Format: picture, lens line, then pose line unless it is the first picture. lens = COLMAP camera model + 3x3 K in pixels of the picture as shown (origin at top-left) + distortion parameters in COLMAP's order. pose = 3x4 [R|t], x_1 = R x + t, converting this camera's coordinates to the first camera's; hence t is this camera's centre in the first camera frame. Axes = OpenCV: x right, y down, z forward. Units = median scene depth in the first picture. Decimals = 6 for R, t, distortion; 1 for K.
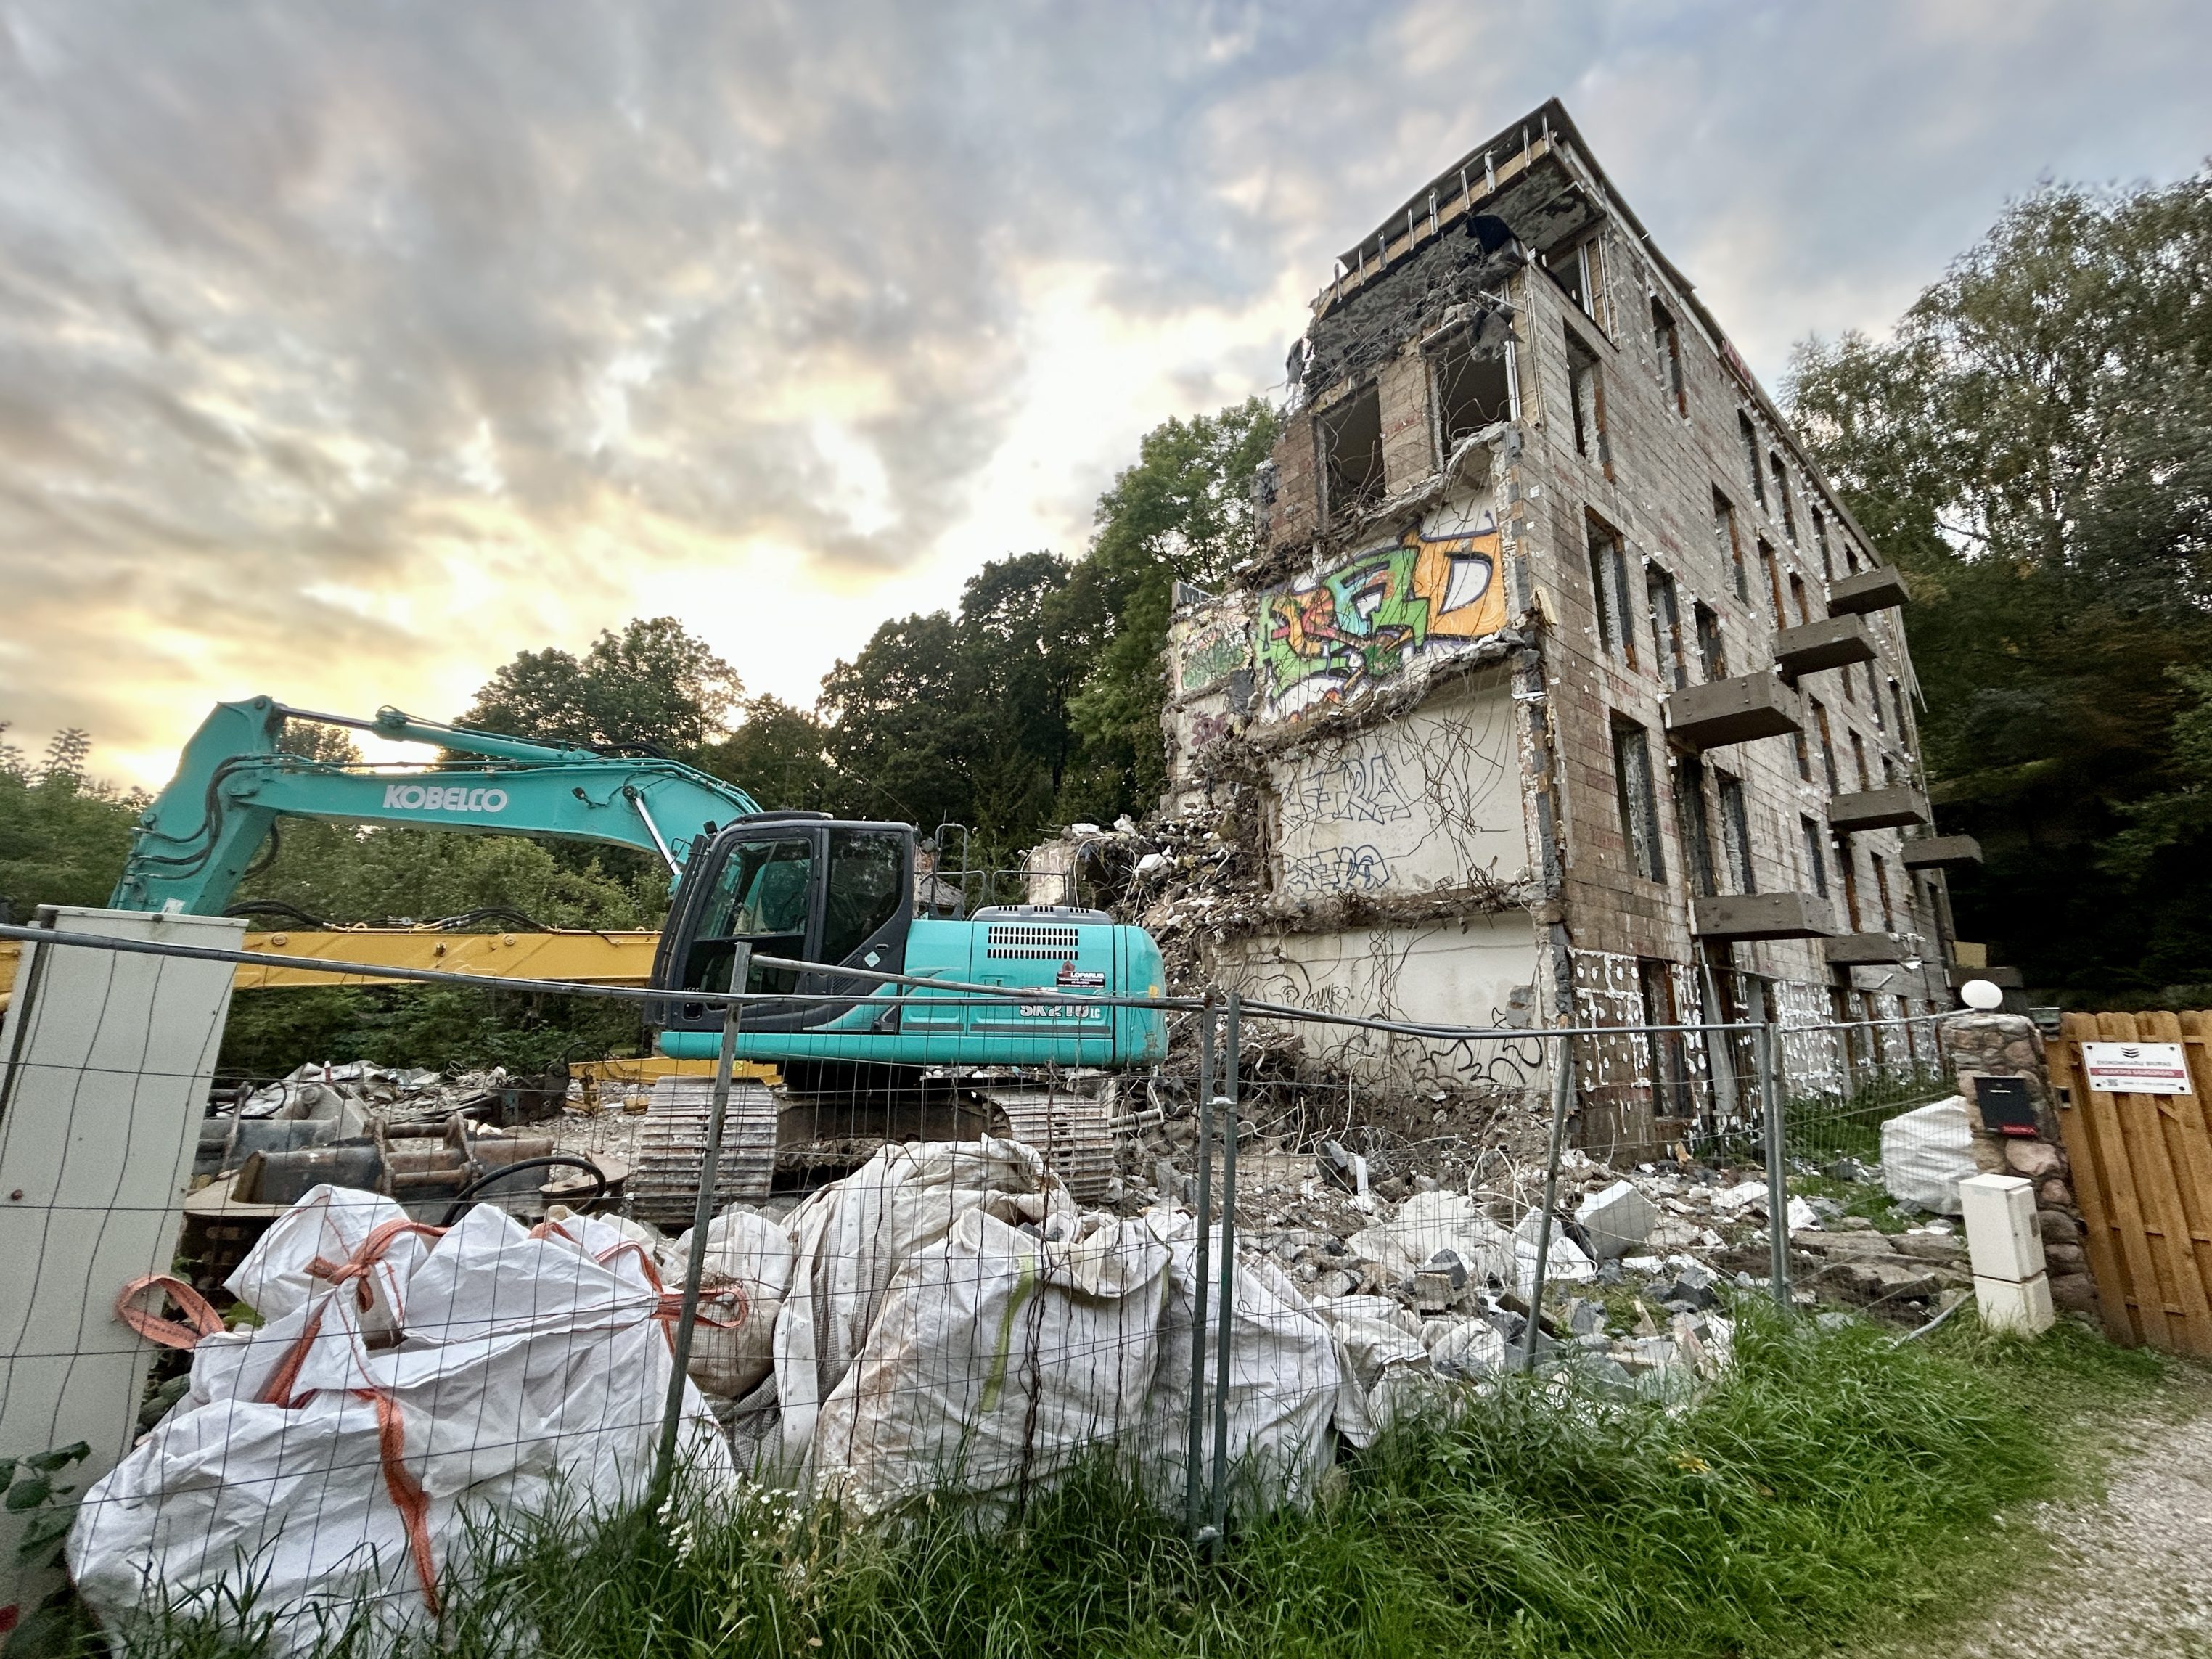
lens RADIAL K [[919.5, 0, 1102.3], [0, 919.5, 839.0], [0, 0, 1]] dist [0.000686, 0.000322]
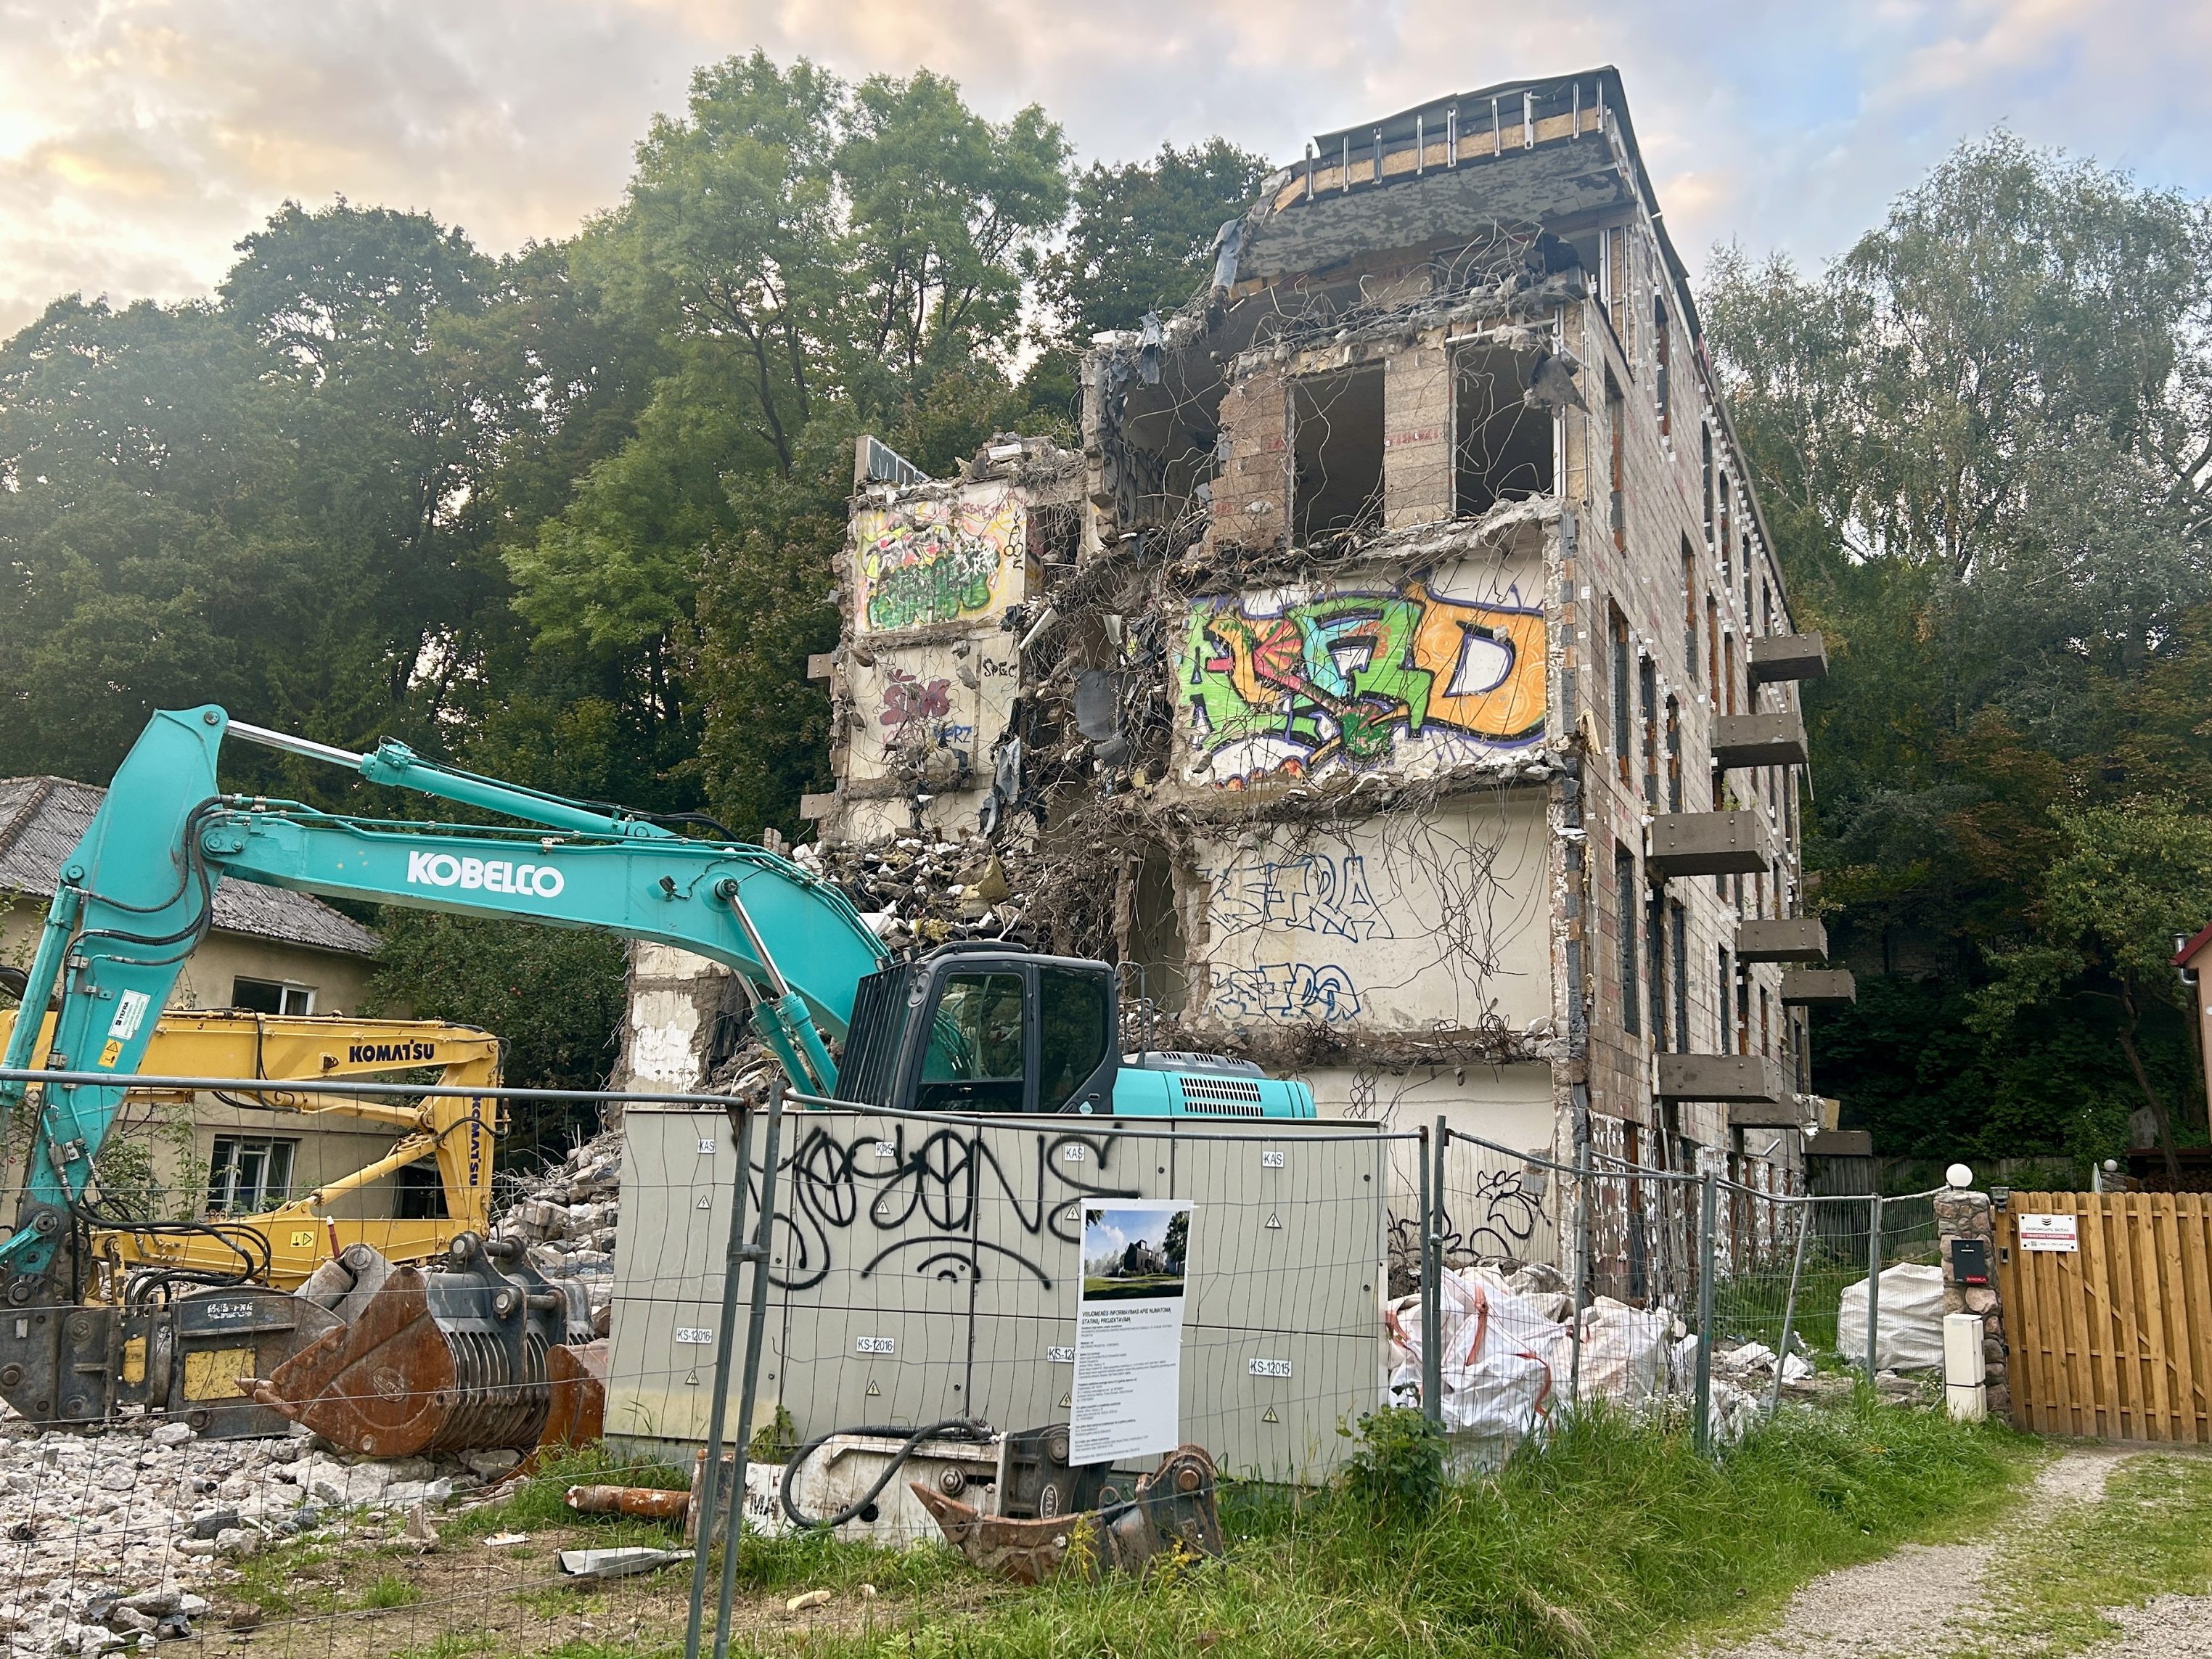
lens RADIAL K [[1832.9, 0, 1102.2], [0, 1832.9, 903.6], [0, 0, 1]] dist [0.116481, -0.237090]
pose [[0.910619, 0.079888, 0.405452, -0.539510], [-0.100437, 0.994502, 0.029623, -0.072872], [-0.400856, -0.067698, 0.913636, -0.379467]]
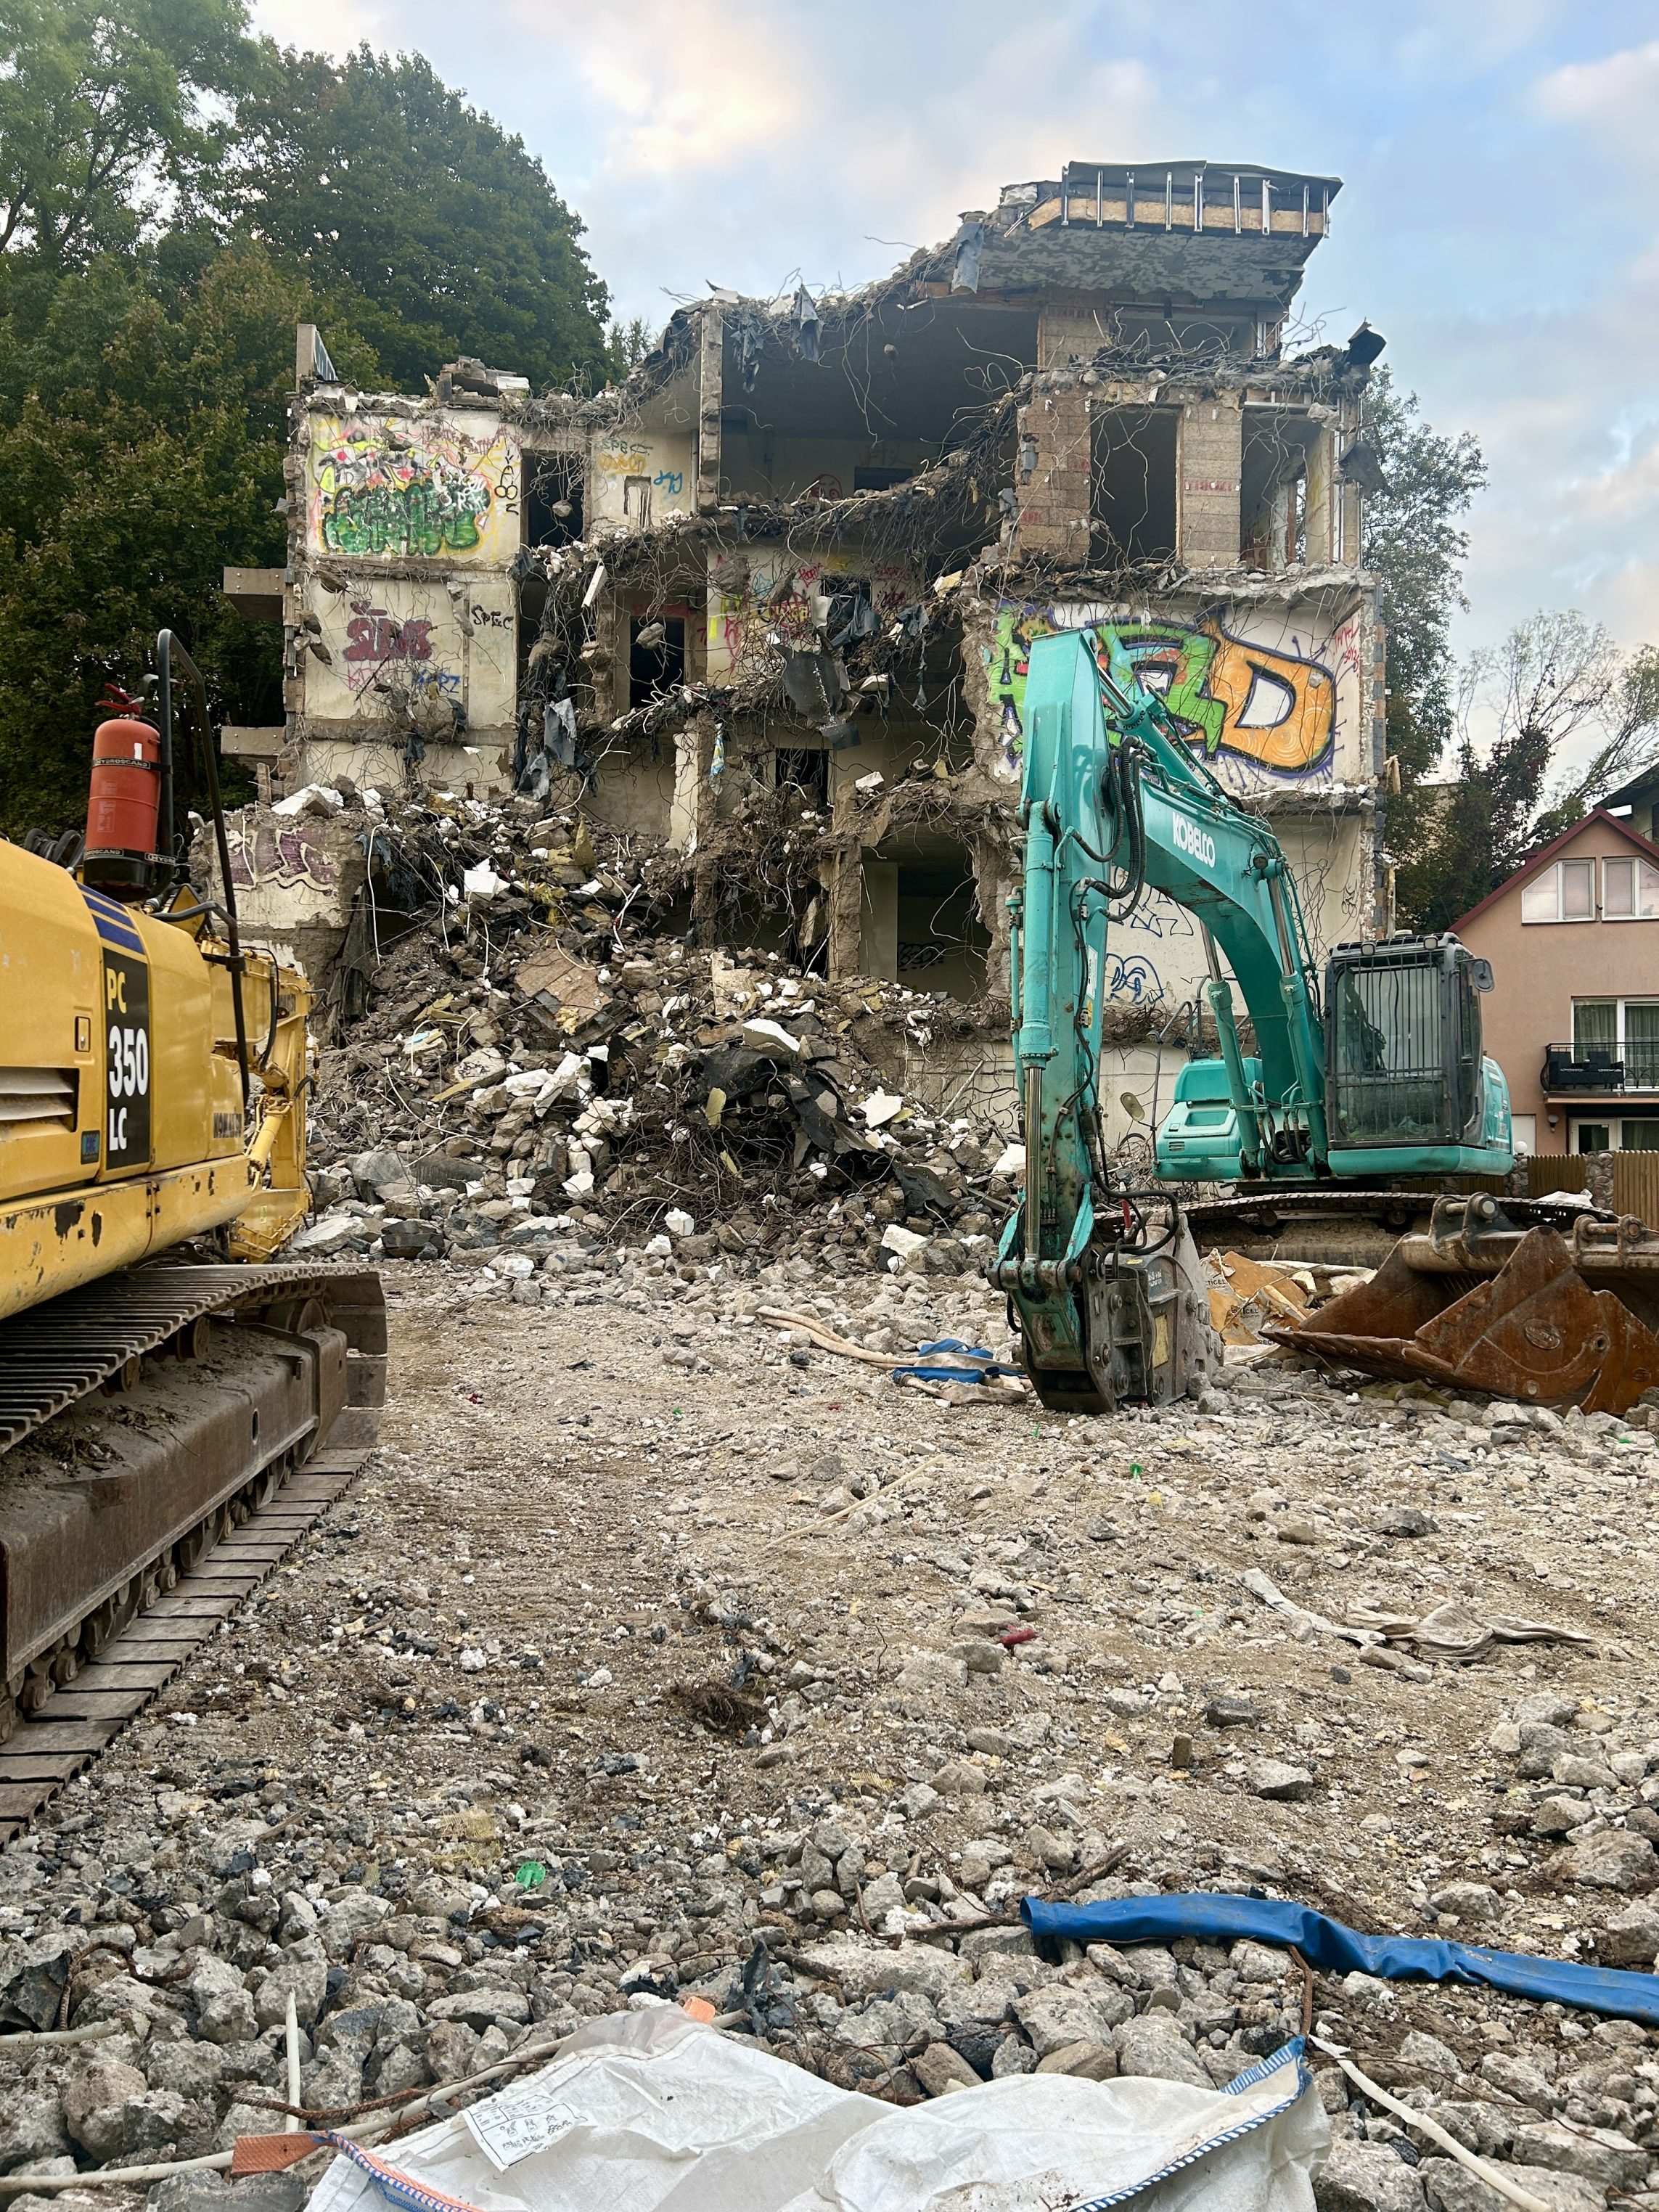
lens RADIAL K [[1659.6, 0, 827.1], [0, 1659.6, 1159.6], [0, 0, 1]] dist [0.010186, 0.006223]
pose [[0.569921, -0.005314, 0.821682, -1.232861], [-0.167583, 0.978210, 0.122563, 0.053397], [-0.804429, -0.207551, 0.556611, 0.270182]]
